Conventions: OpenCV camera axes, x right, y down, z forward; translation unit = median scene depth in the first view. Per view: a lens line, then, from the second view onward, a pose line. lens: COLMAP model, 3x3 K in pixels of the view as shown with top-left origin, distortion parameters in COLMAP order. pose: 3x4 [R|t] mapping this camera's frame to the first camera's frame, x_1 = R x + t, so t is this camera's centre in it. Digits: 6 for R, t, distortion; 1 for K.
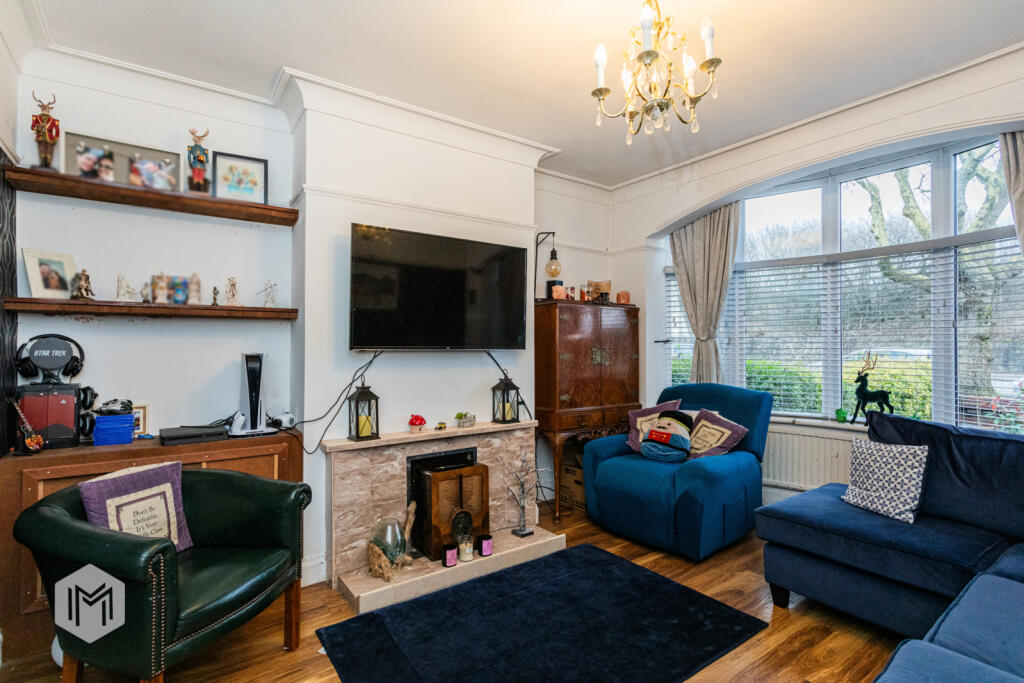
lens RADIAL K [[494.9, 0, 512.0], [0, 494.9, 341.5], [0, 0, 1]] dist [-0.000212, 0.000025]
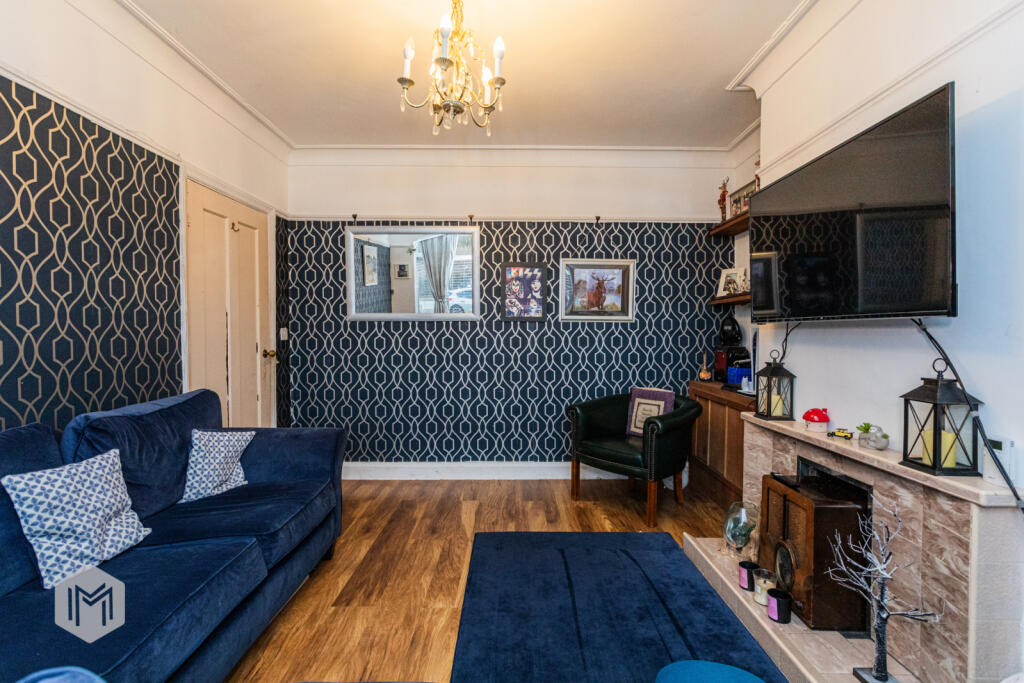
lens RADIAL K [[494.9, 0, 512.0], [0, 494.9, 341.5], [0, 0, 1]] dist [-0.000212, 0.000025]
pose [[-0.578035, 0.014181, -0.815889, 0.621139], [0.006744, 0.999898, 0.012602, 0.031728], [0.815984, 0.001782, -0.578072, 0.956745]]
